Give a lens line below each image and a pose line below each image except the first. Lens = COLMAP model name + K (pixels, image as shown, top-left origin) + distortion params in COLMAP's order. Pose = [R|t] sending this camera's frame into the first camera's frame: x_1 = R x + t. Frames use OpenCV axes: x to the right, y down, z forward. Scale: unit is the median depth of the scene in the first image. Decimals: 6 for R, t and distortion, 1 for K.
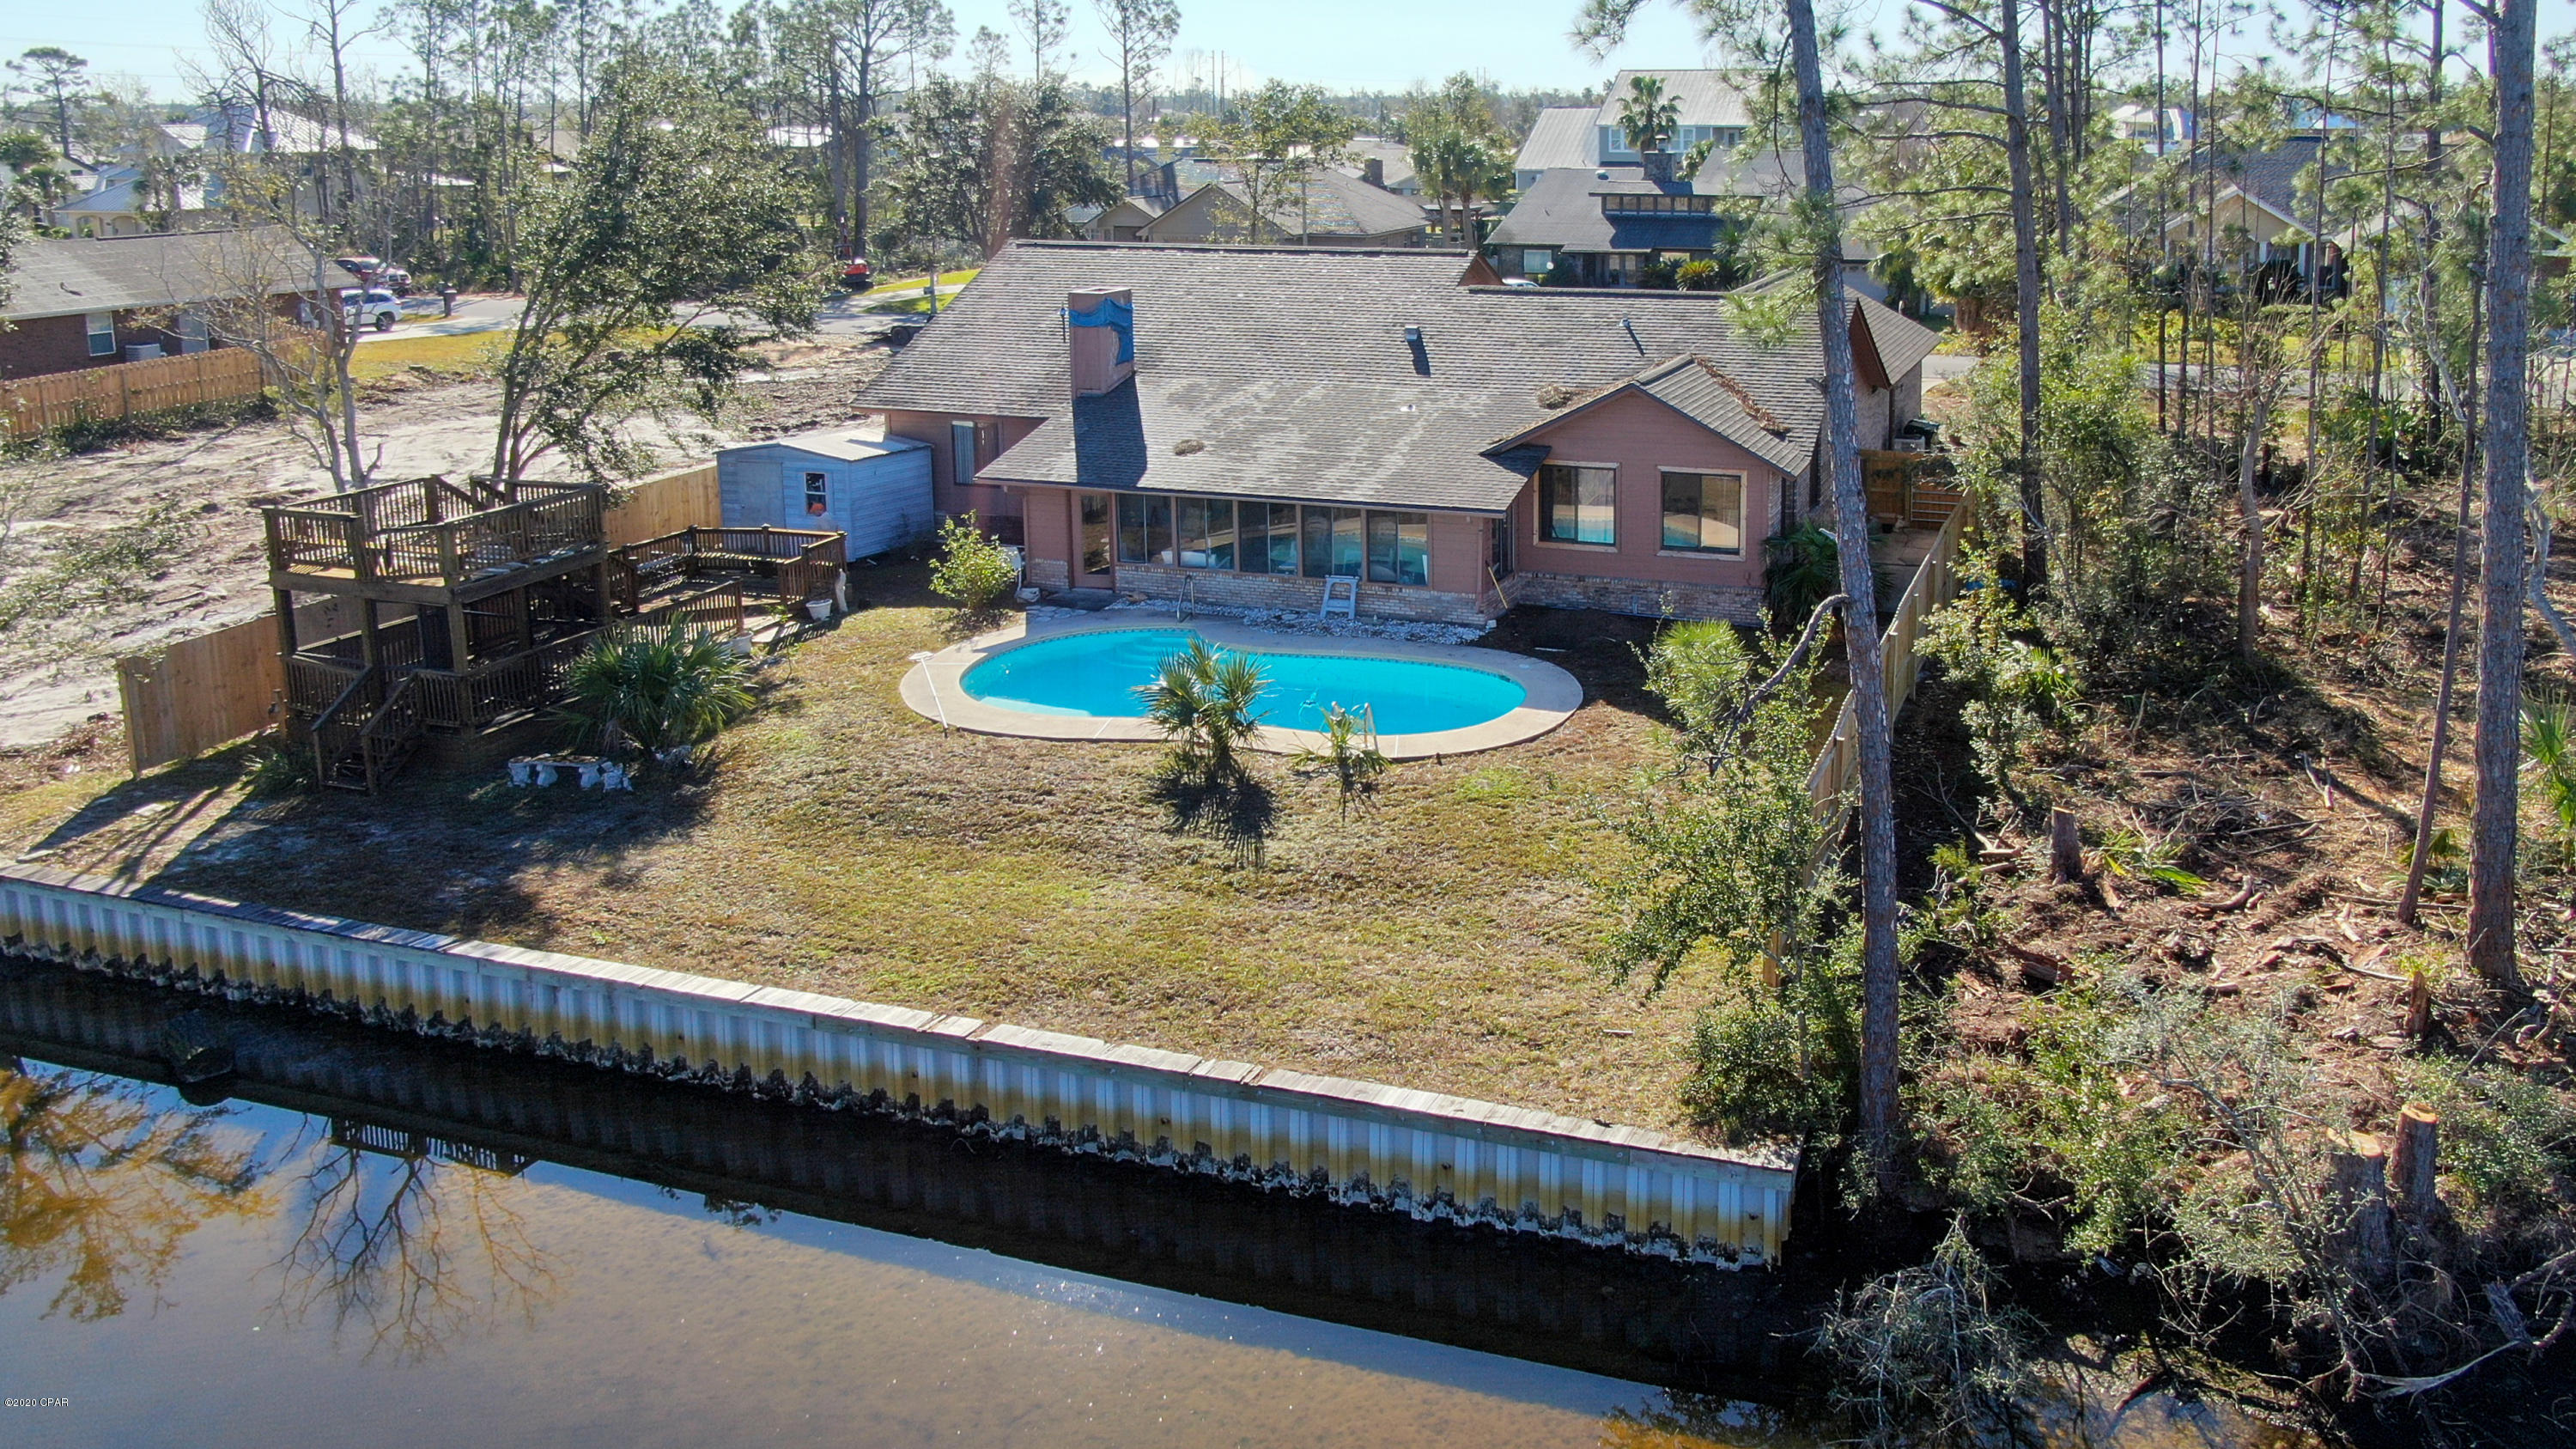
lens RADIAL K [[1840.9, 0, 1338.9], [0, 1840.9, 654.4], [0, 0, 1]] dist [-0.017558, 0.006268]
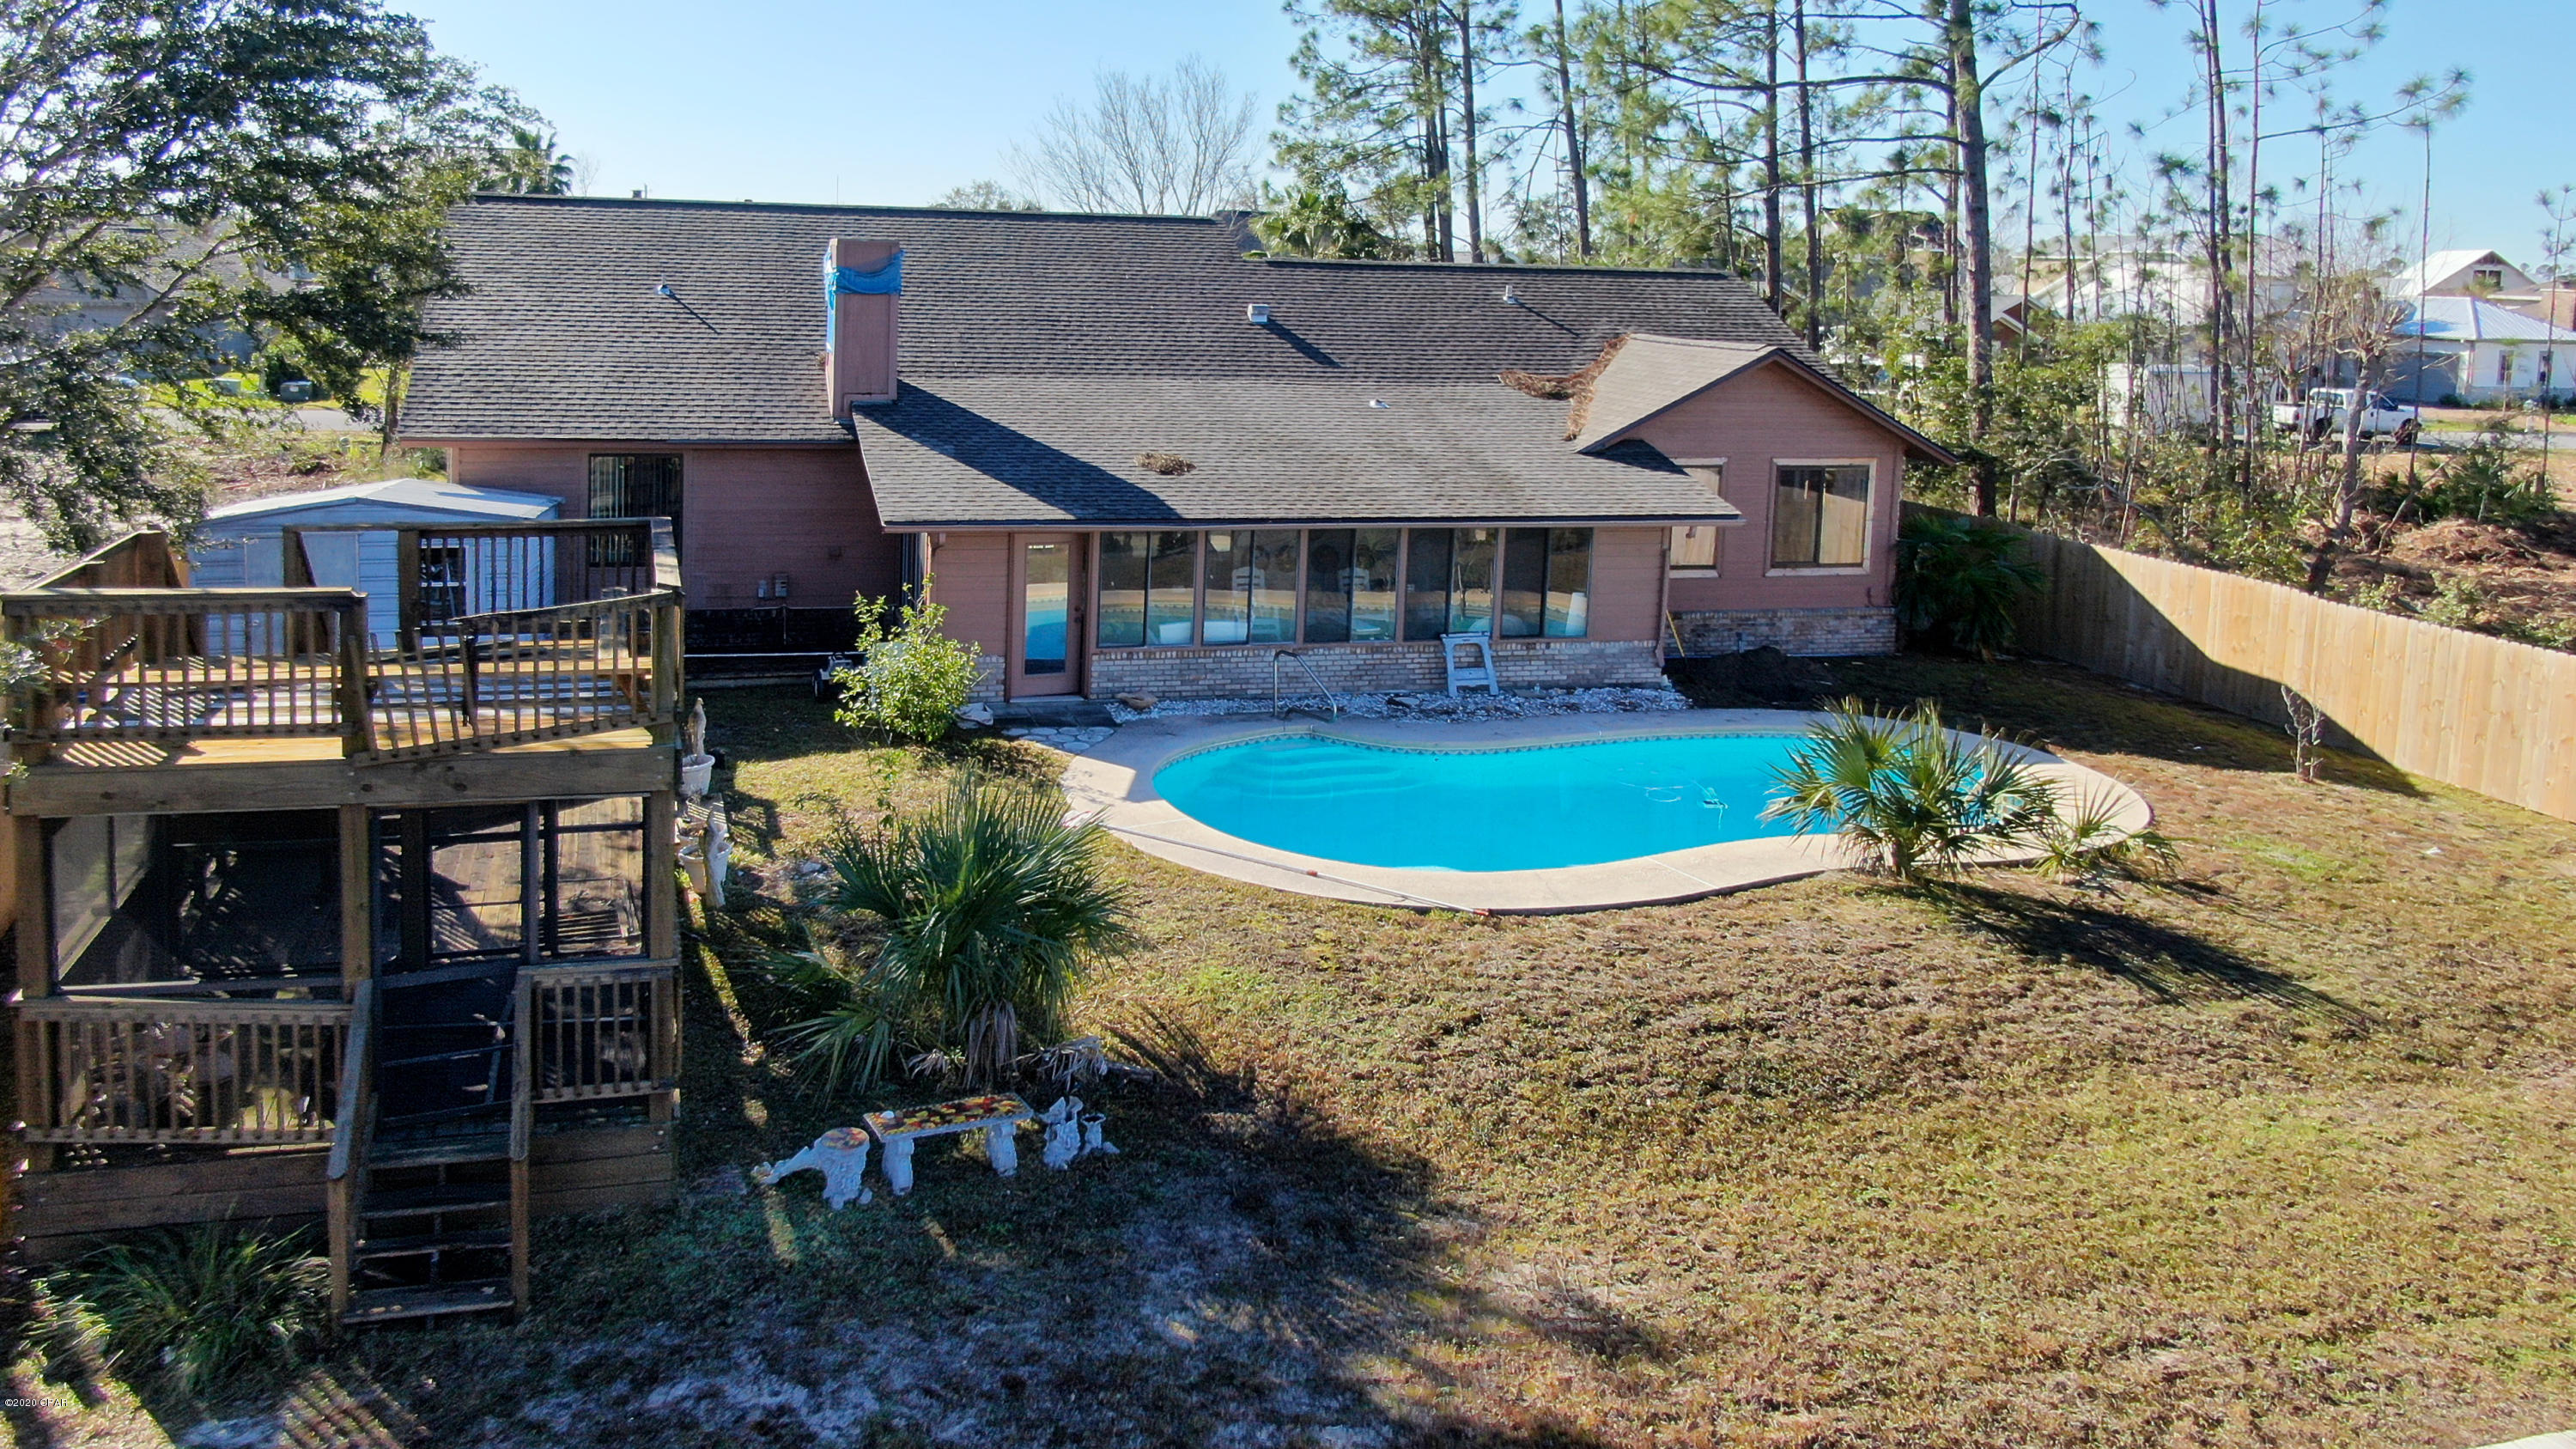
lens RADIAL K [[1968.6, 0, 1136.5], [0, 1968.6, 589.0], [0, 0, 1]] dist [-0.016004, 0.007166]
pose [[0.831662, -0.063988, 0.551582, -0.625939], [0.122316, 0.990050, -0.069572, -0.028639], [-0.541642, 0.125327, 0.831214, 0.560653]]
